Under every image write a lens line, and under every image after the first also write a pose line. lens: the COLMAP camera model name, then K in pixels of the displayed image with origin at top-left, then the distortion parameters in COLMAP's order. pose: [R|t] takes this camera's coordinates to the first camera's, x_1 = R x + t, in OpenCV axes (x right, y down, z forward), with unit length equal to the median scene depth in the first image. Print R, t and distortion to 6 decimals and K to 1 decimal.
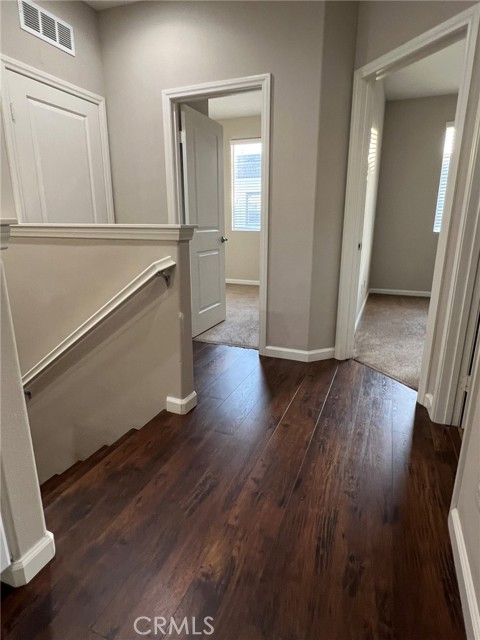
lens RADIAL K [[364.7, 0, 236.0], [0, 364.7, 318.7], [0, 0, 1]] dist [0.002860, -0.001965]
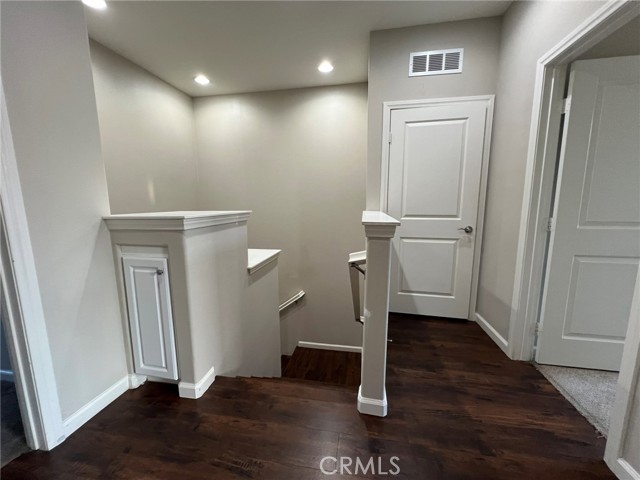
lens RADIAL K [[255.3, 0, 317.9], [0, 255.3, 237.9], [0, 0, 1]] dist [-0.000290, -0.000132]
pose [[0.208188, 0.136758, -0.968481, 0.342473], [-0.247857, 0.965233, 0.083020, -0.169029], [0.946163, 0.222761, 0.234847, 0.516659]]
